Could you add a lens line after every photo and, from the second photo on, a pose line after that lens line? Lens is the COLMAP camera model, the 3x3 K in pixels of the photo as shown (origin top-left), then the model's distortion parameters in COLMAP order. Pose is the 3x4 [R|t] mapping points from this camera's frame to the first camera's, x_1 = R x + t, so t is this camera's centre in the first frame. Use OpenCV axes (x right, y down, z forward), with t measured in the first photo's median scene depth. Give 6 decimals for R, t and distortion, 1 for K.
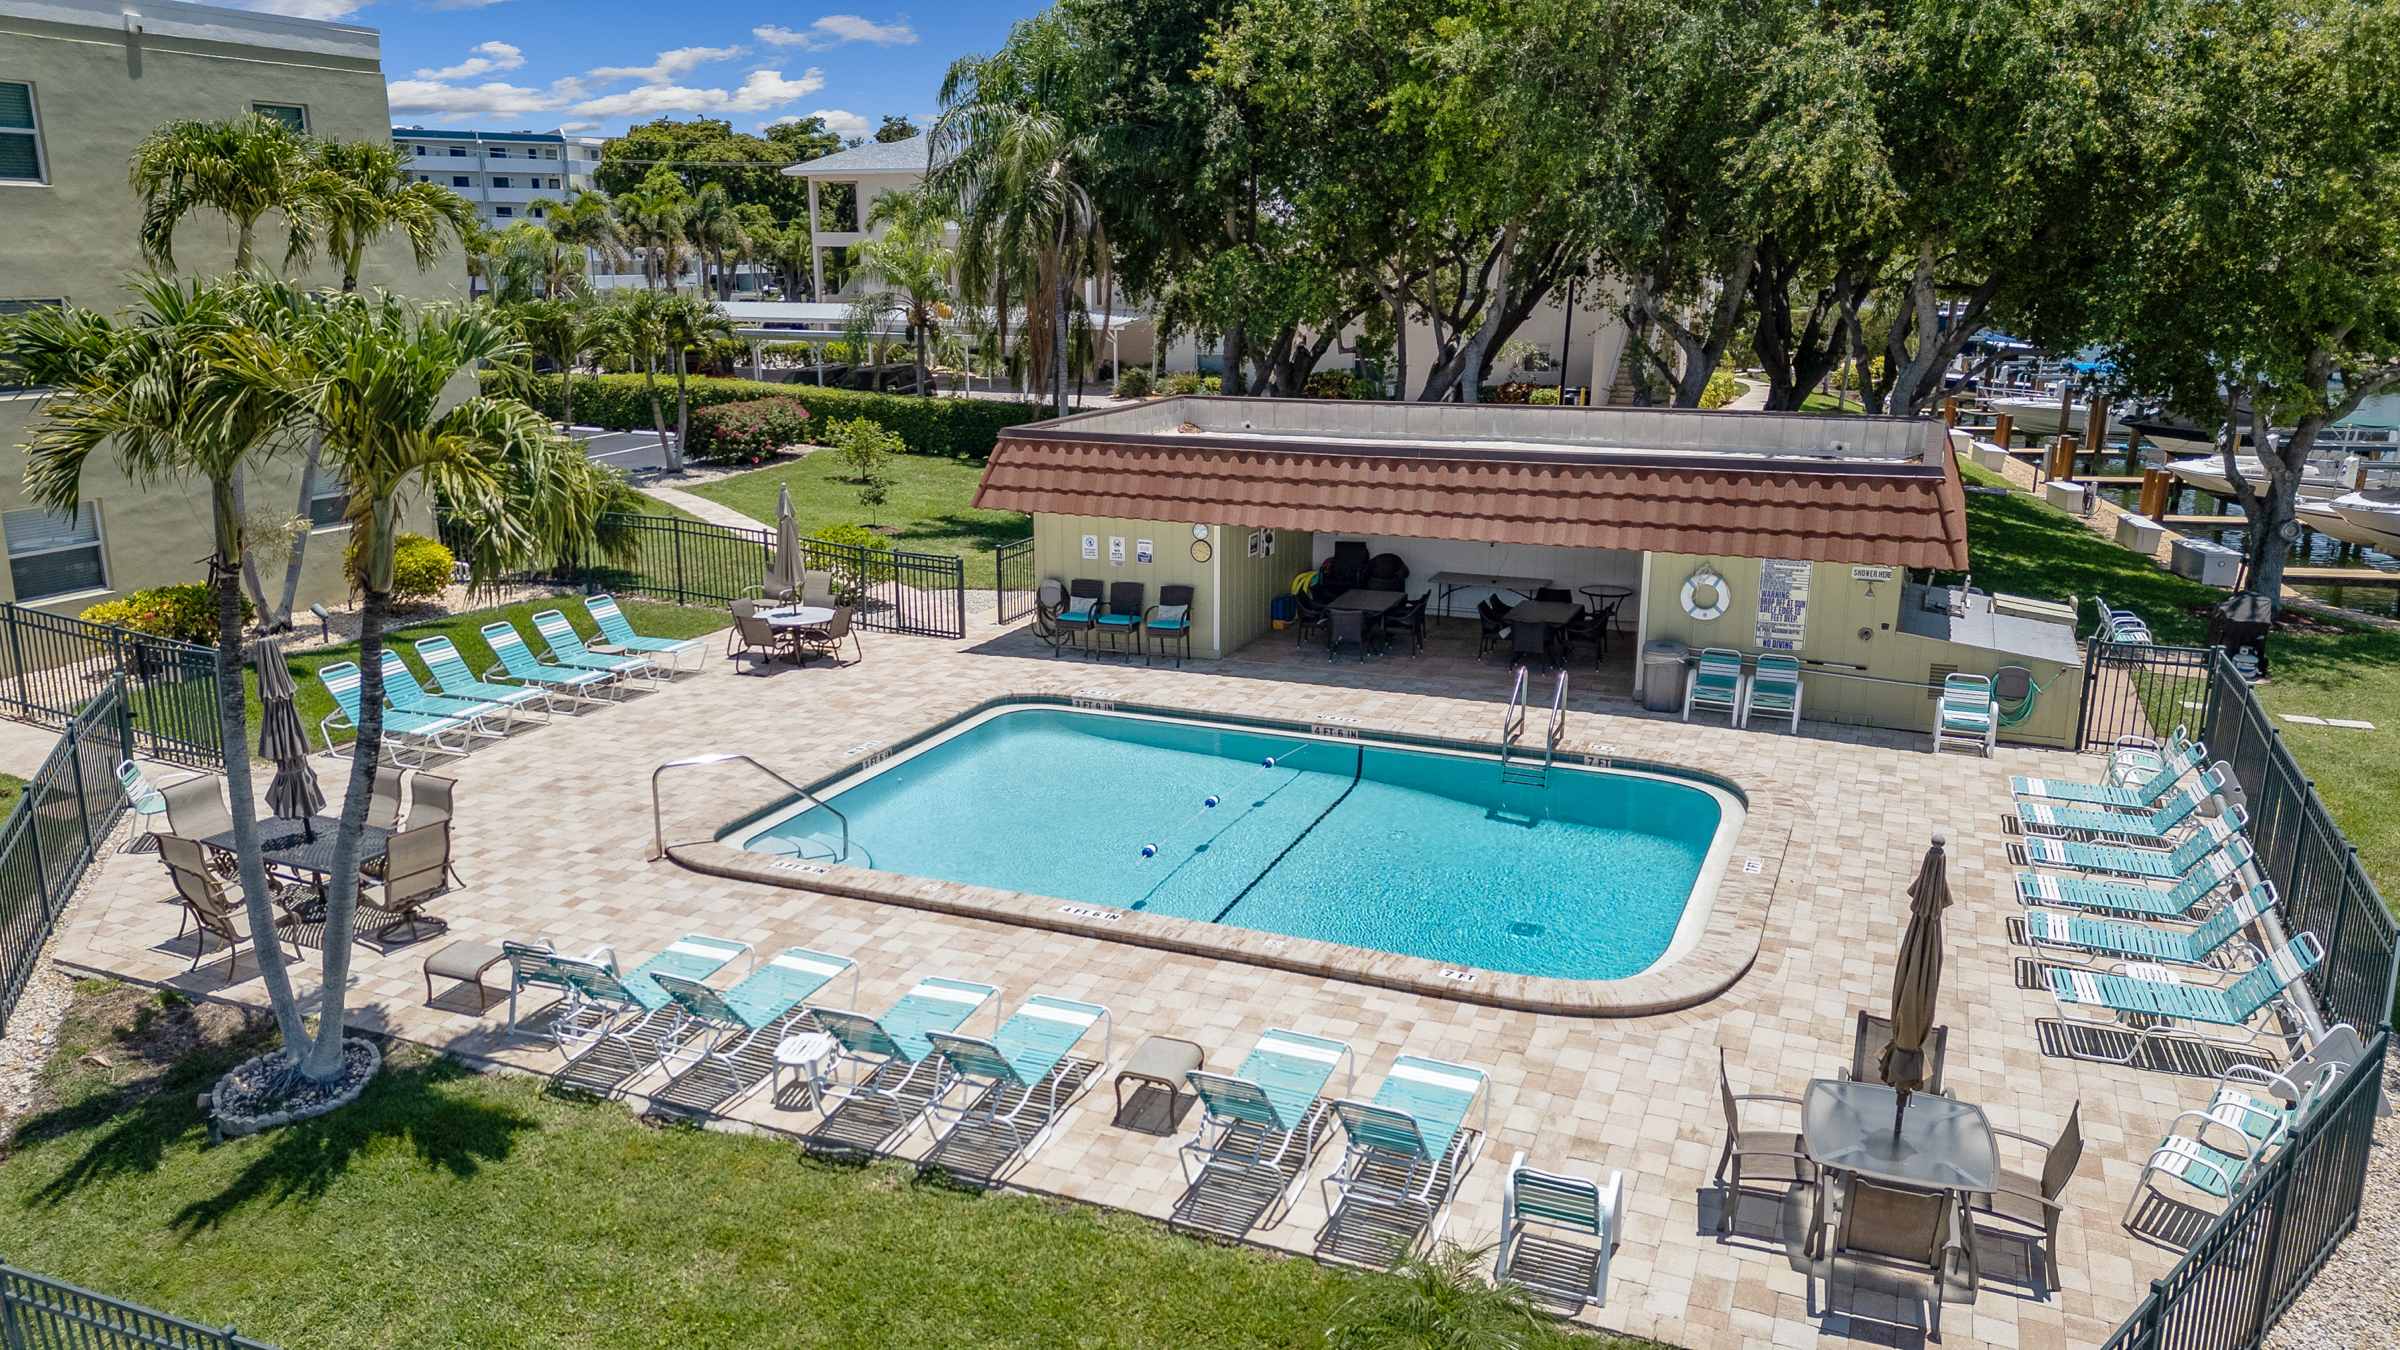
lens RADIAL K [[1709.6, 0, 1194.2], [0, 1709.6, 665.1], [0, 0, 1]] dist [0.100725, -0.111451]
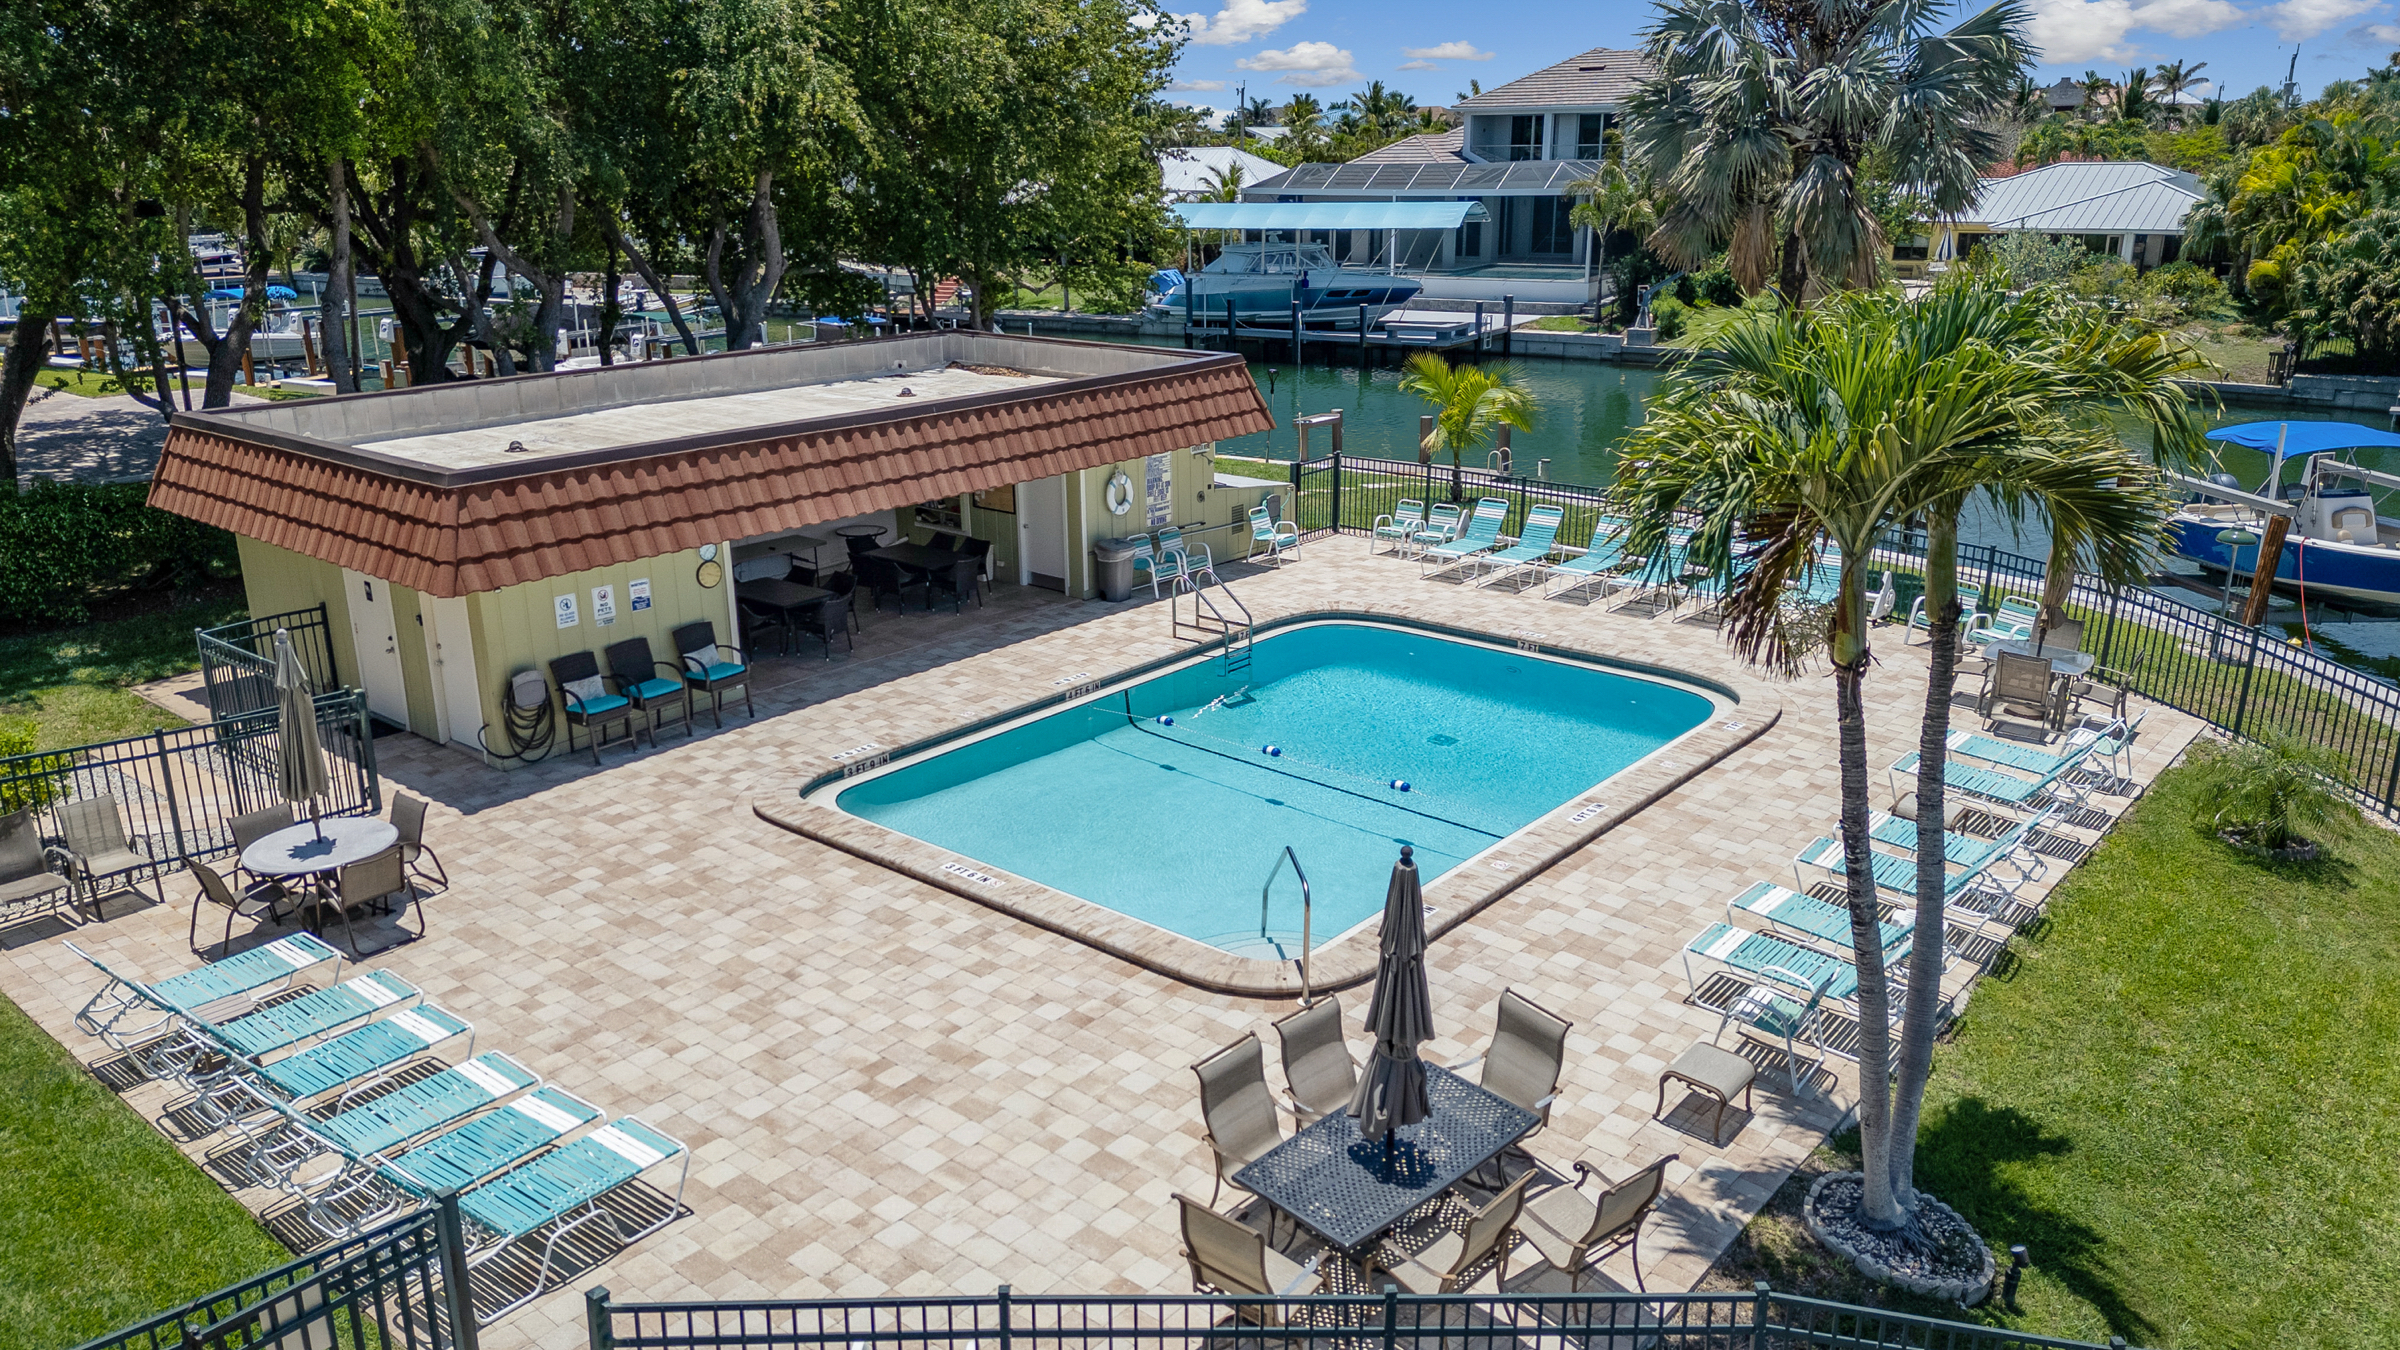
lens RADIAL K [[1709.6, 0, 1194.2], [0, 1709.6, 665.1], [0, 0, 1]] dist [0.100725, -0.111451]
pose [[0.287382, -0.277672, 0.916684, -0.773293], [0.232316, 0.948686, 0.214534, -0.166059], [-0.929215, 0.151307, 0.337143, 0.586972]]
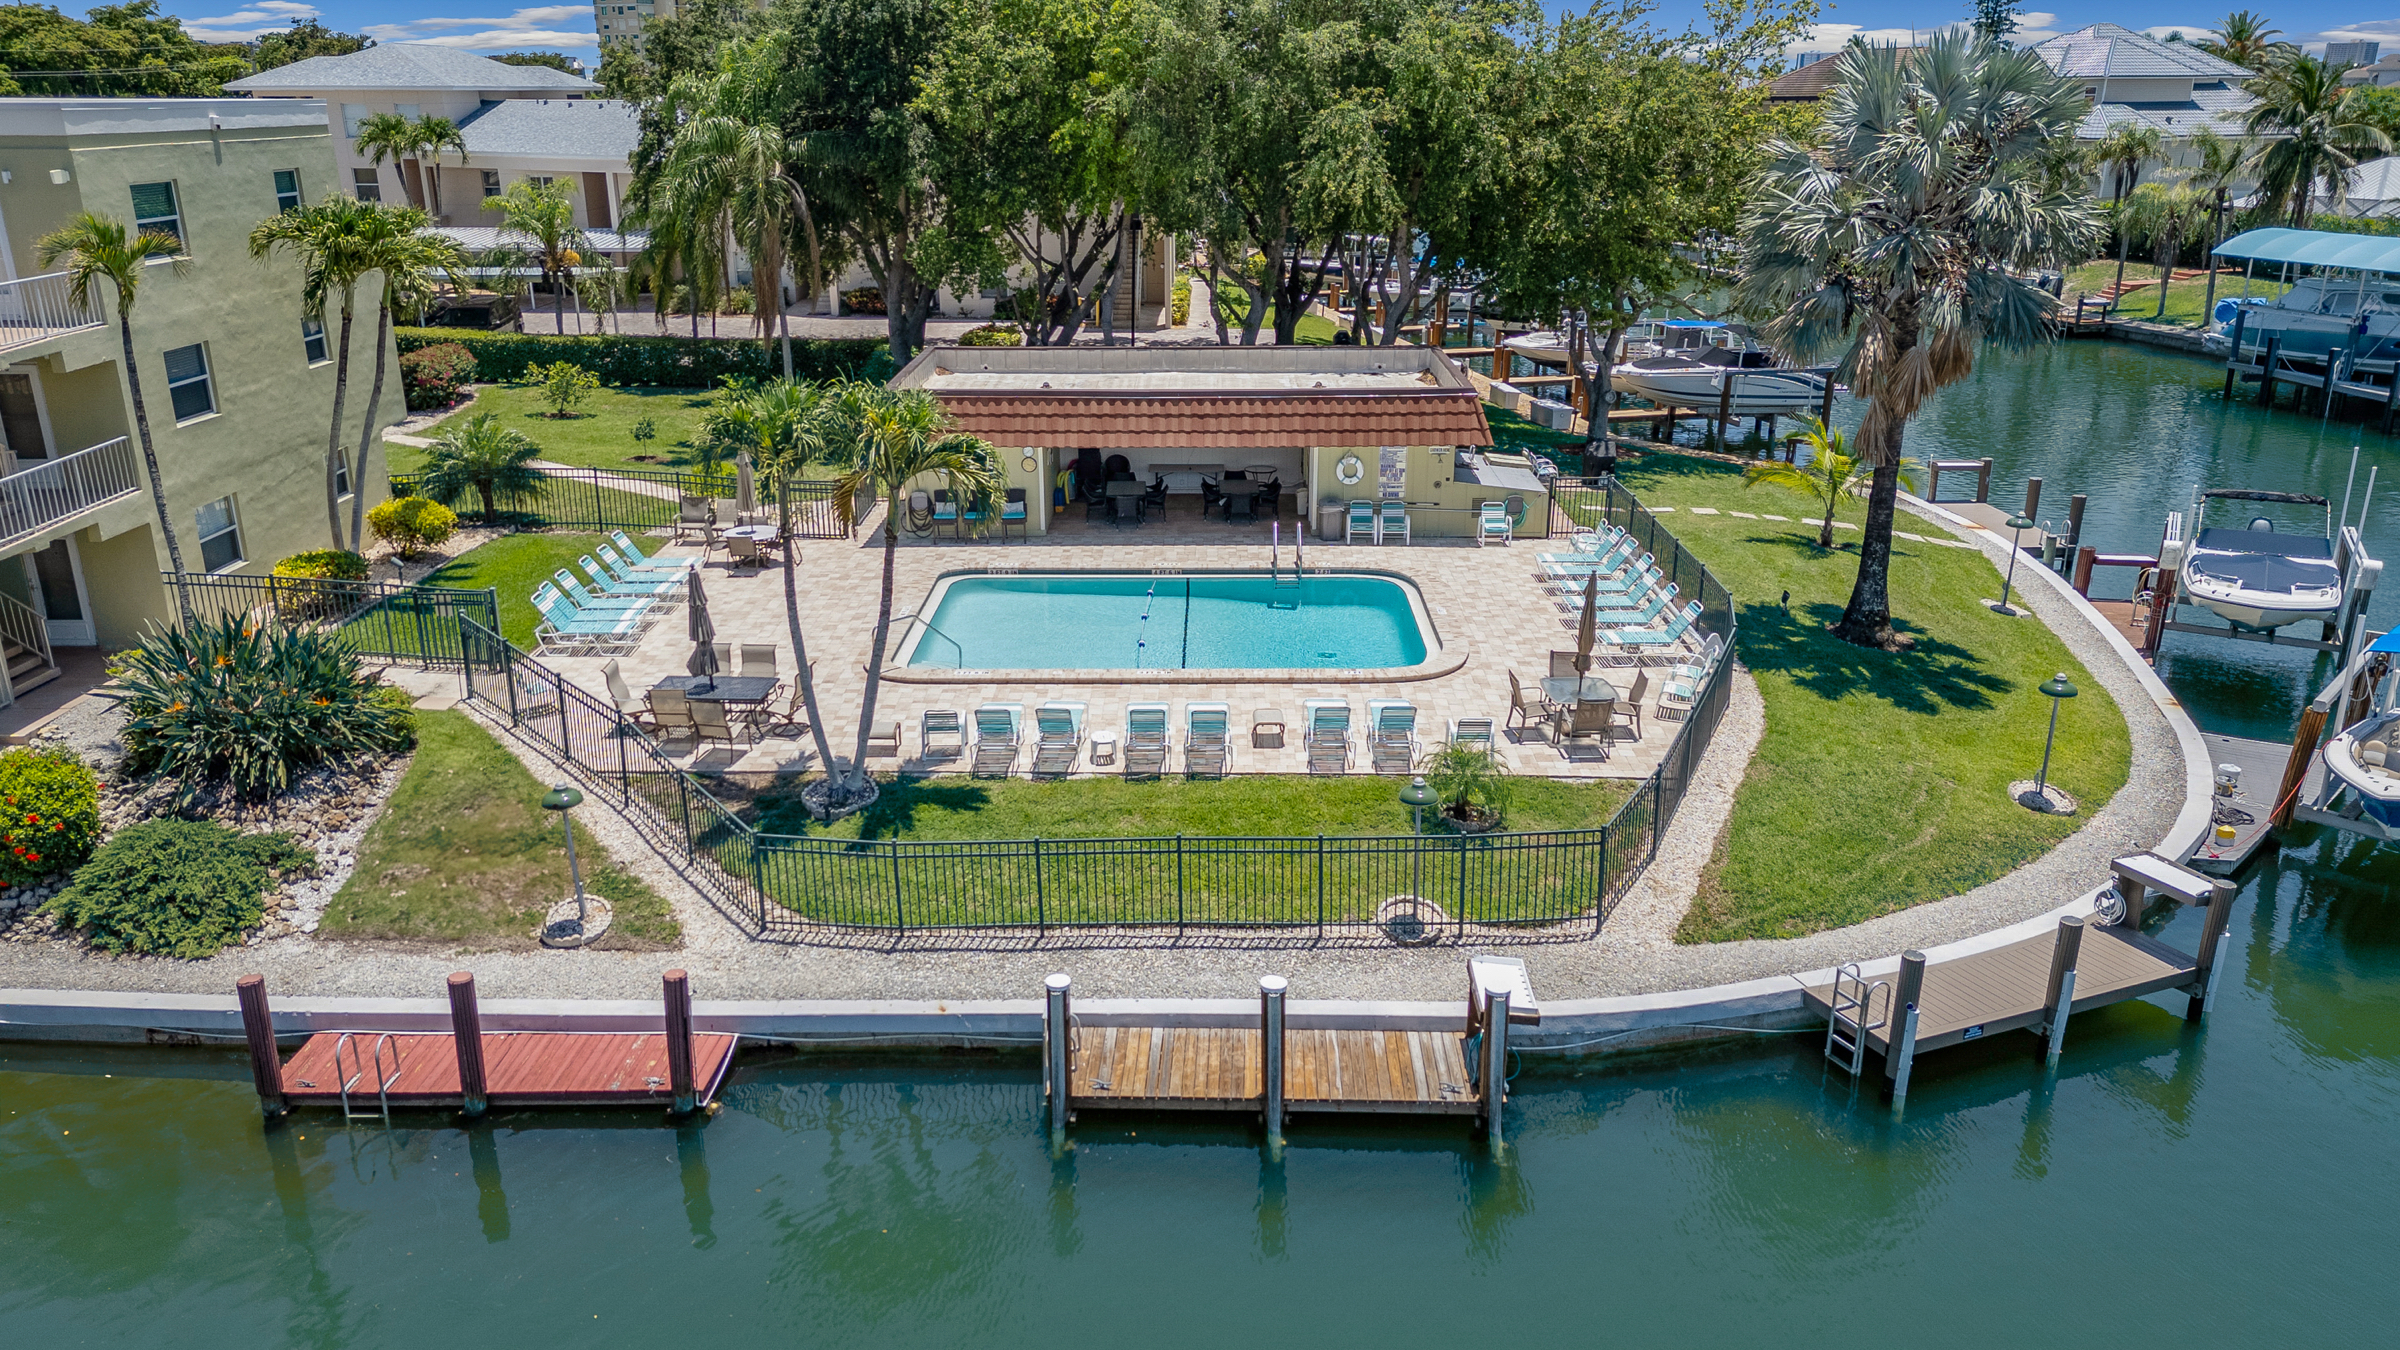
lens RADIAL K [[1745.9, 0, 1181.1], [0, 1745.9, 678.5], [0, 0, 1]] dist [0.115546, -0.186295]
pose [[0.925420, -0.124915, 0.357763, -0.502447], [0.092813, 0.990067, 0.105610, -0.034387], [-0.367402, -0.064529, 0.927821, -0.555272]]
